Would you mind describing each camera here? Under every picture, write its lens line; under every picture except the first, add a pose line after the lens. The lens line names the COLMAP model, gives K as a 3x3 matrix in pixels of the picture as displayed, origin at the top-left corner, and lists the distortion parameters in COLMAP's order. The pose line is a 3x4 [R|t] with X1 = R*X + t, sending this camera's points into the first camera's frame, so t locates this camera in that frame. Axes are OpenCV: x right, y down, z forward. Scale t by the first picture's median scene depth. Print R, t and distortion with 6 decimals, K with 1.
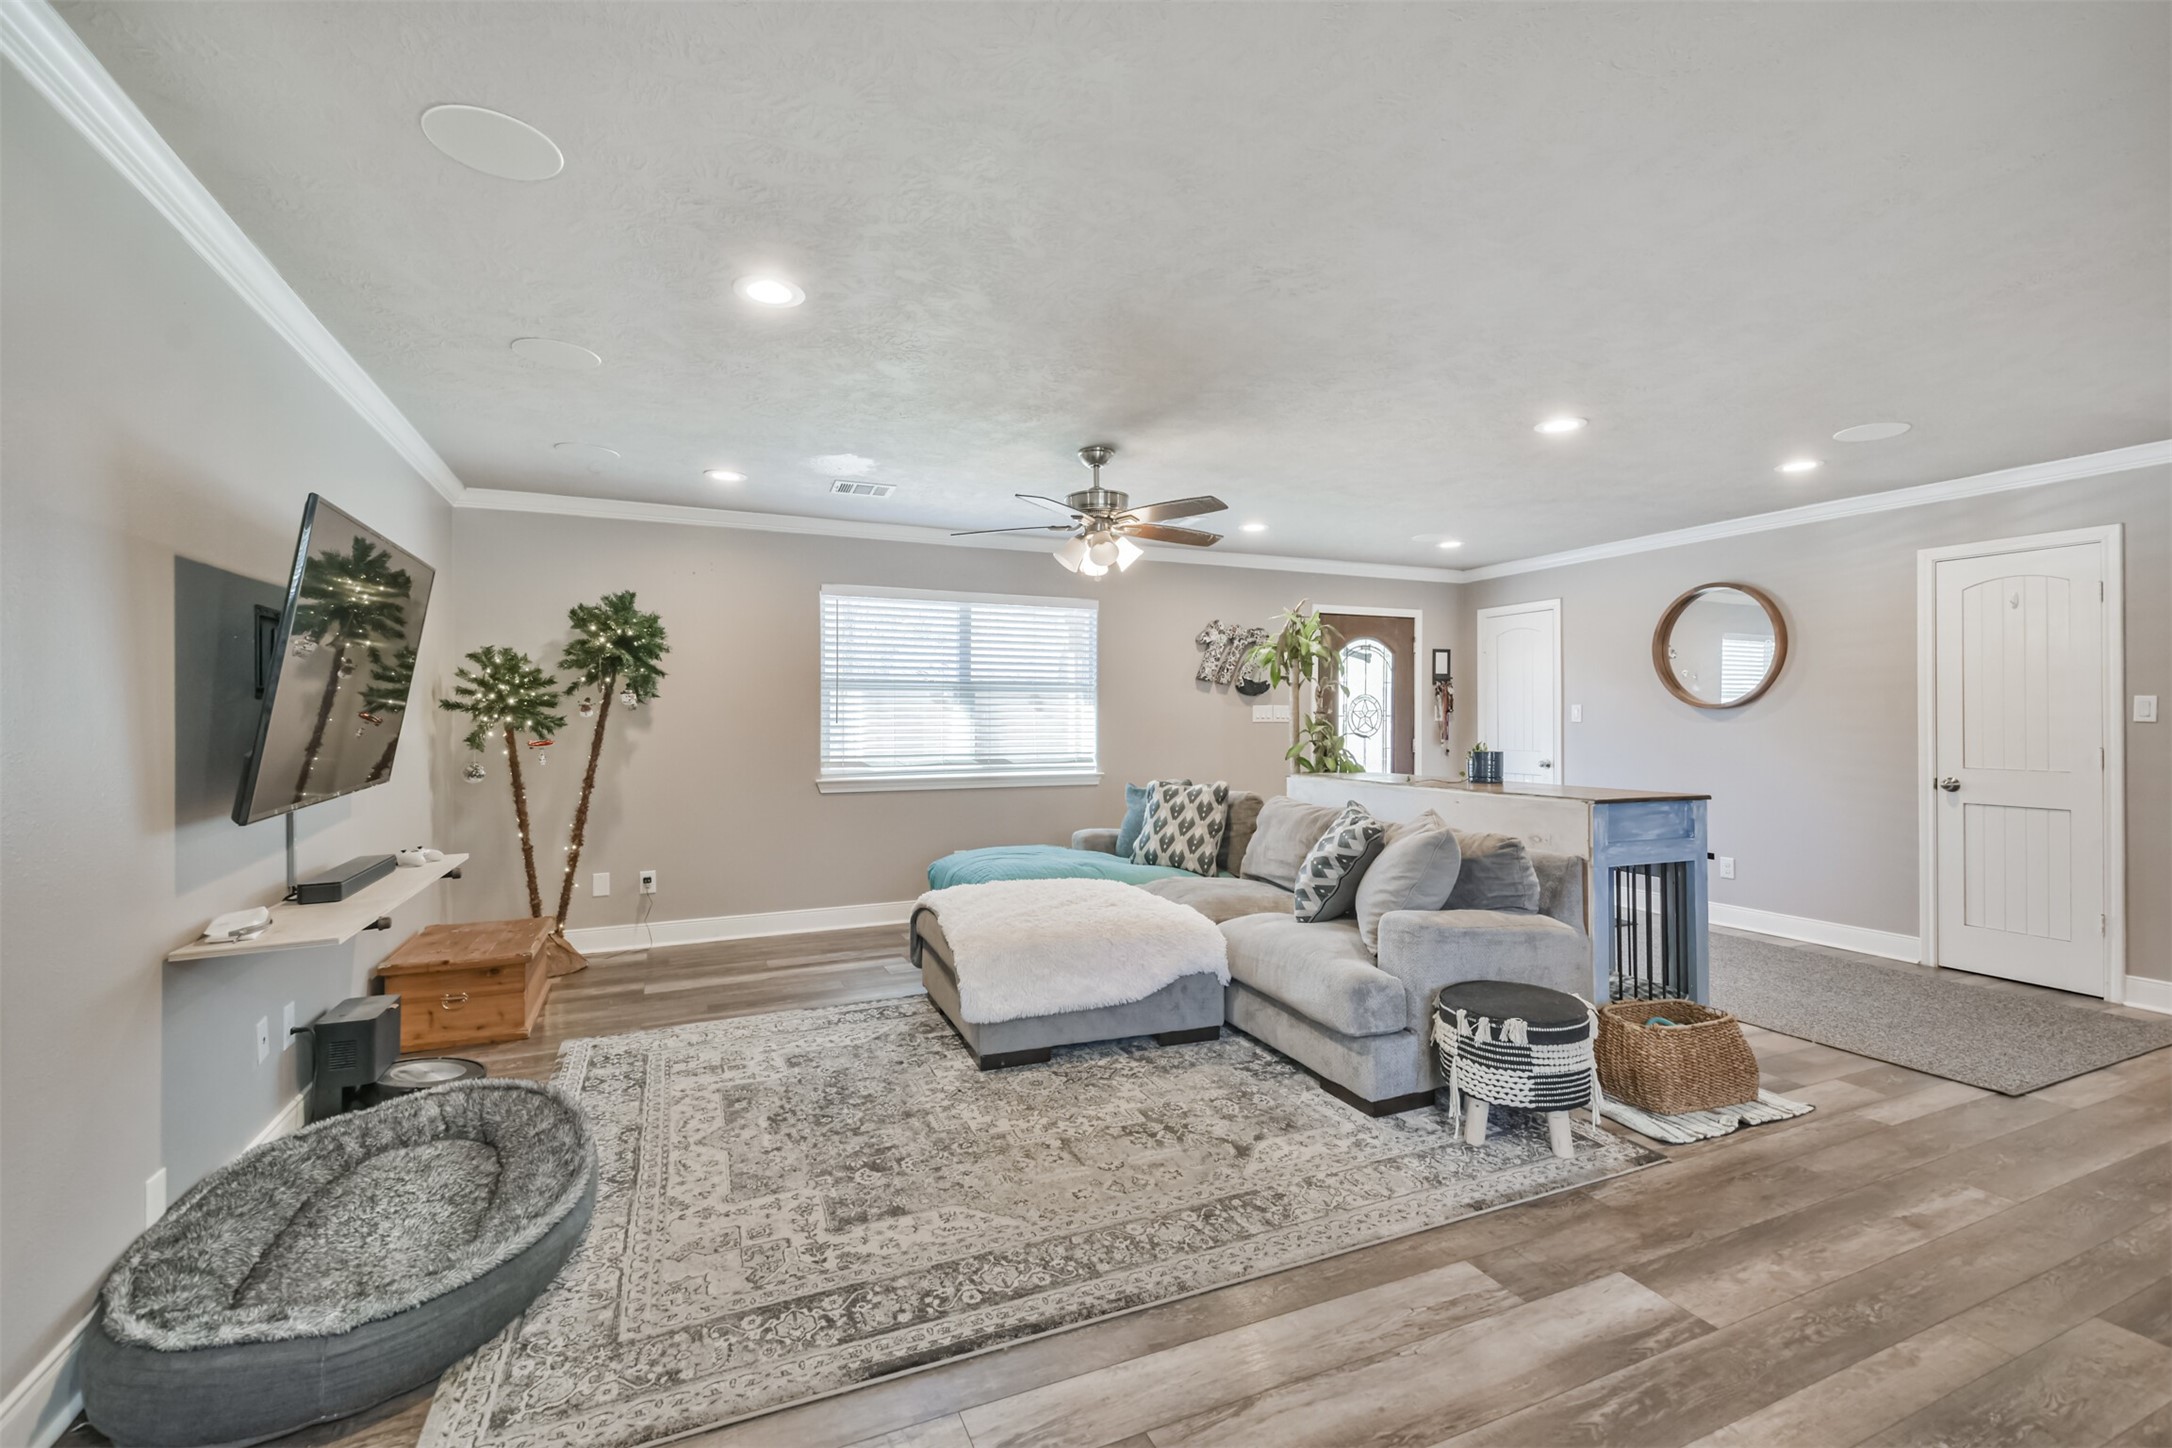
lens RADIAL K [[935.8, 0, 1091.2], [0, 935.8, 713.8], [0, 0, 1]] dist [0.056183, -0.036047]
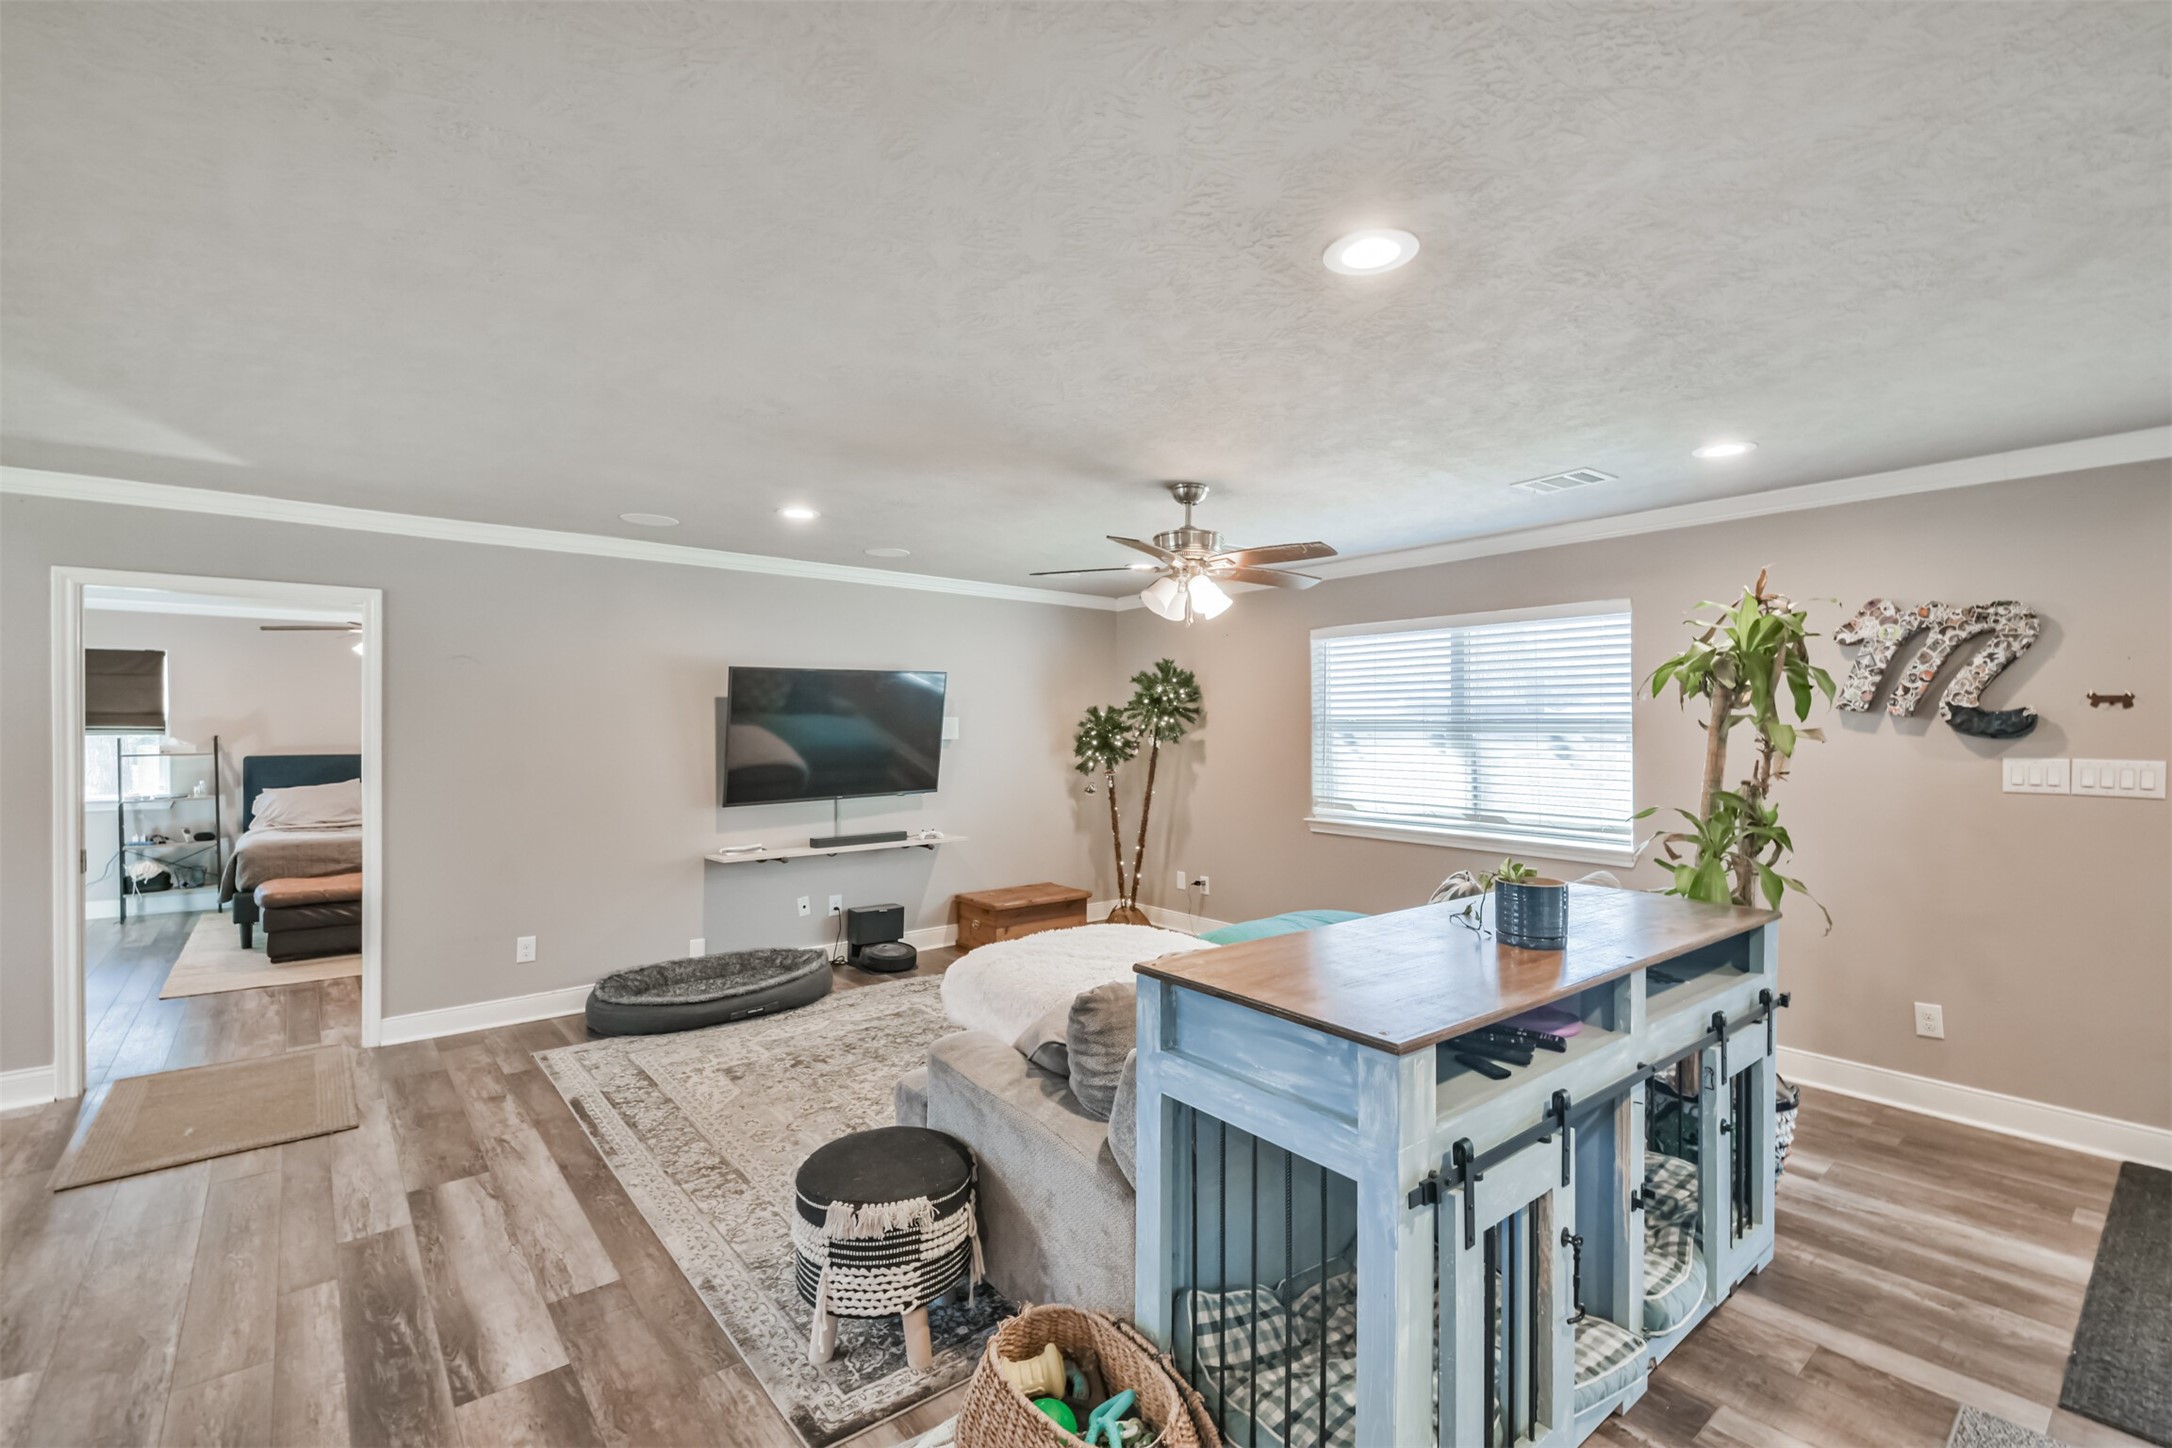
lens RADIAL K [[935.8, 0, 1091.2], [0, 935.8, 713.8], [0, 0, 1]] dist [0.056183, -0.036047]
pose [[0.266406, -0.010436, -0.963804, 0.800731], [0.004362, 0.999944, -0.009621, -0.044919], [0.963851, -0.001641, 0.266437, 0.600228]]
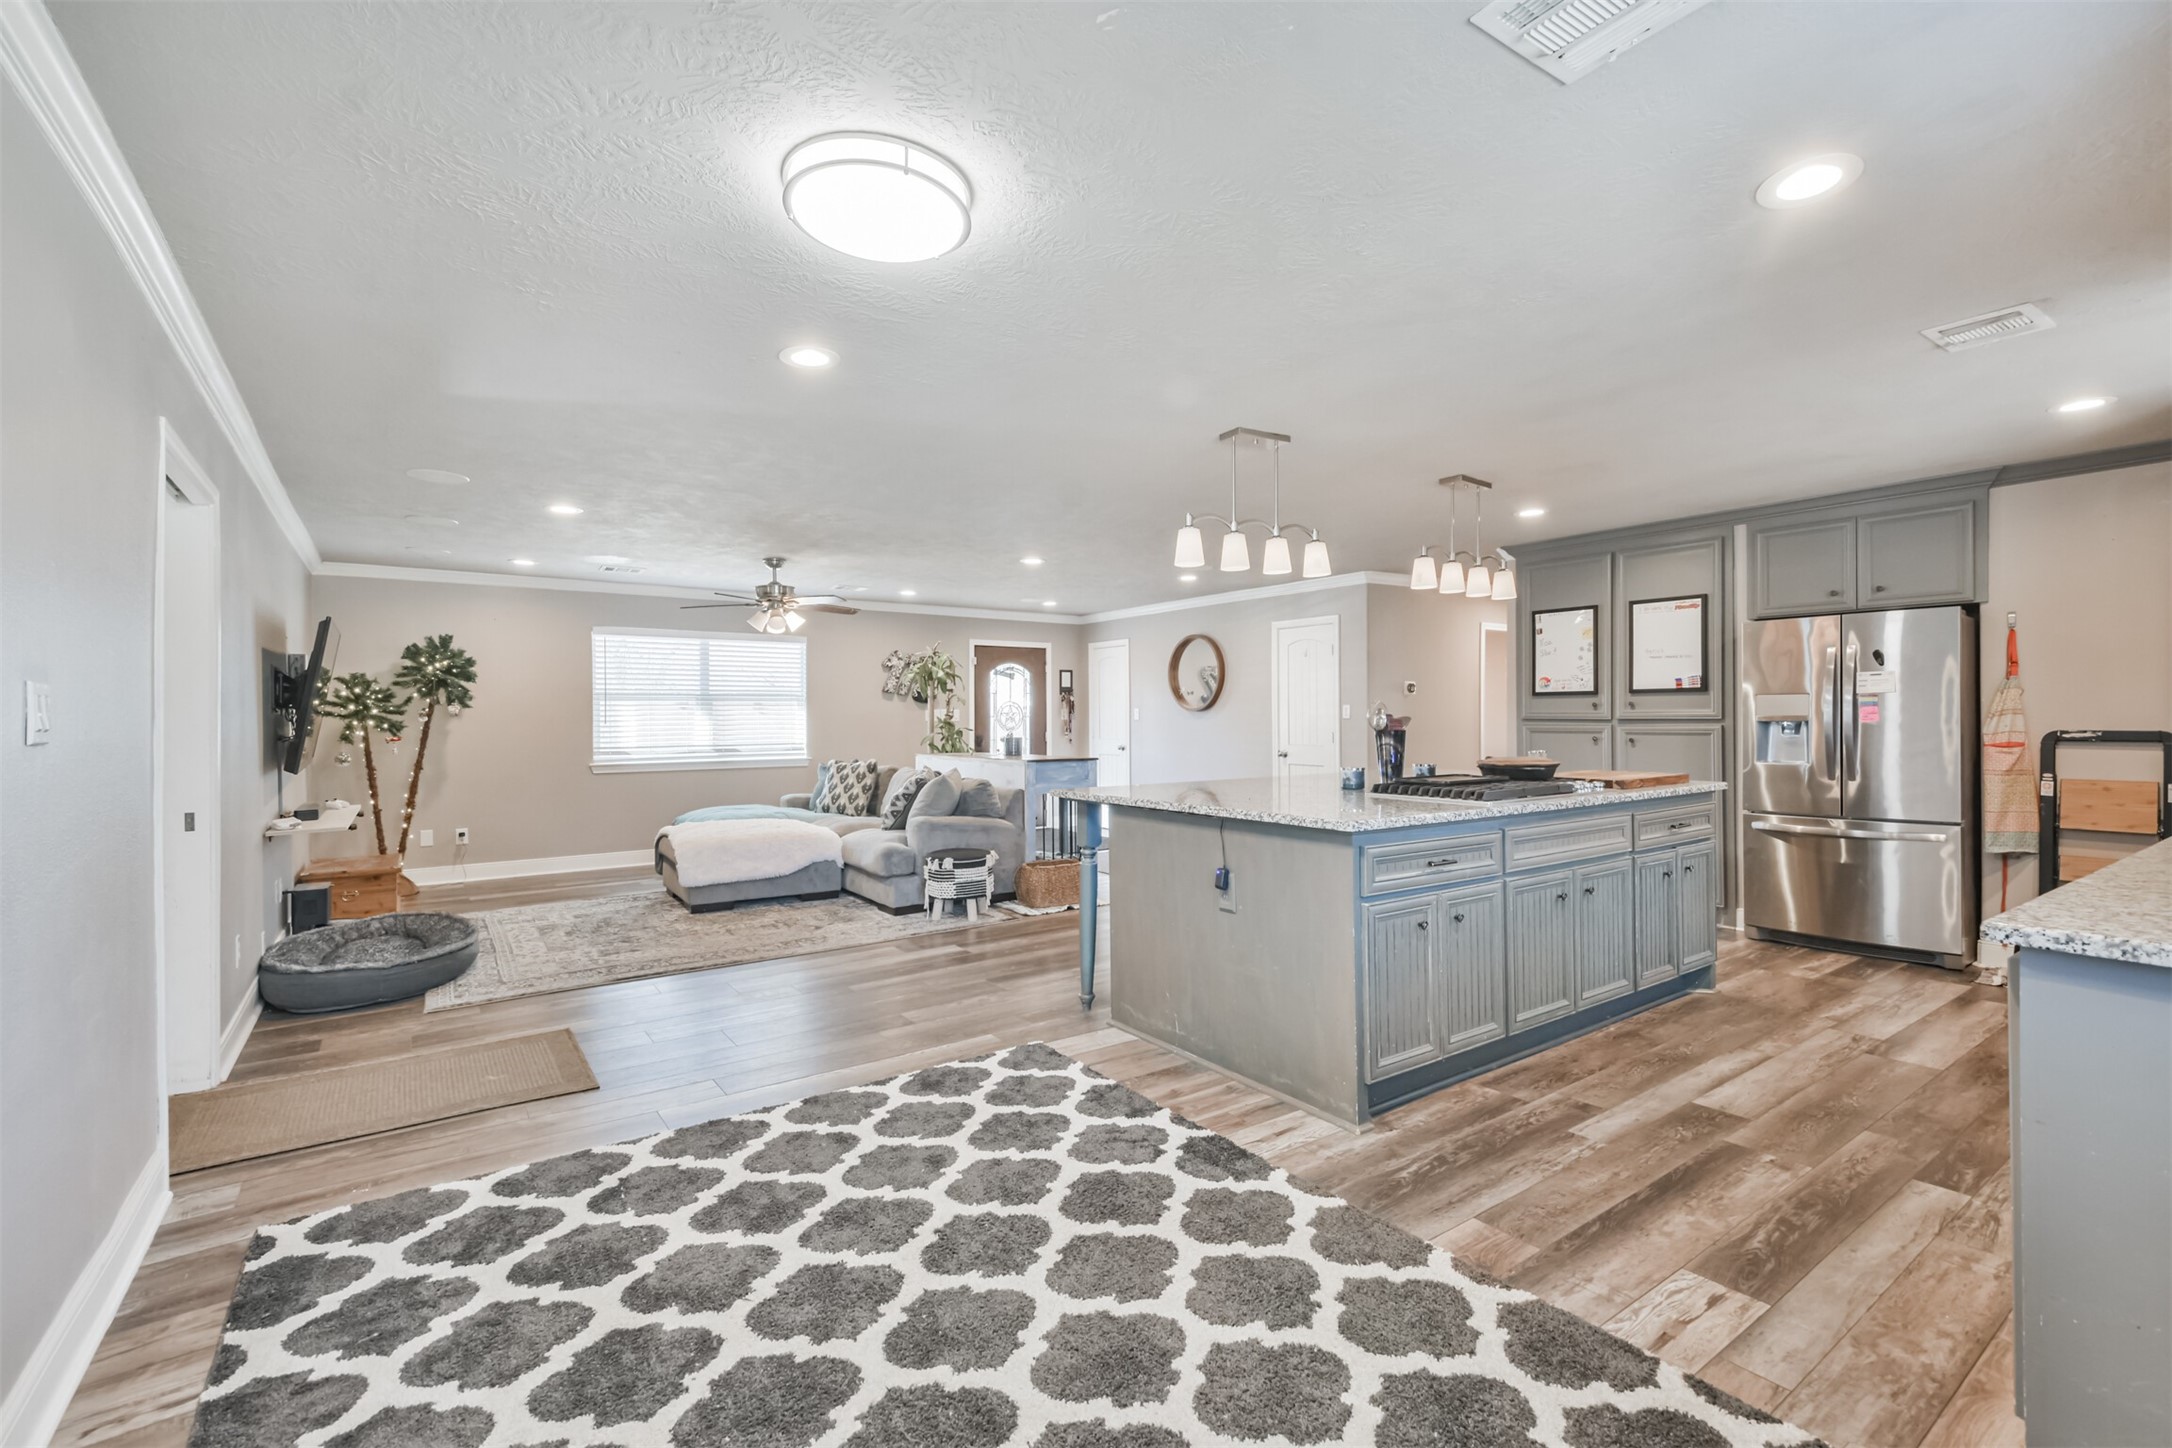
lens RADIAL K [[935.8, 0, 1091.2], [0, 935.8, 713.8], [0, 0, 1]] dist [0.056183, -0.036047]
pose [[0.978999, -0.005322, 0.203798, 0.194981], [0.005016, 0.999985, 0.002019, -0.006434], [-0.203806, -0.000955, 0.979011, -0.686771]]
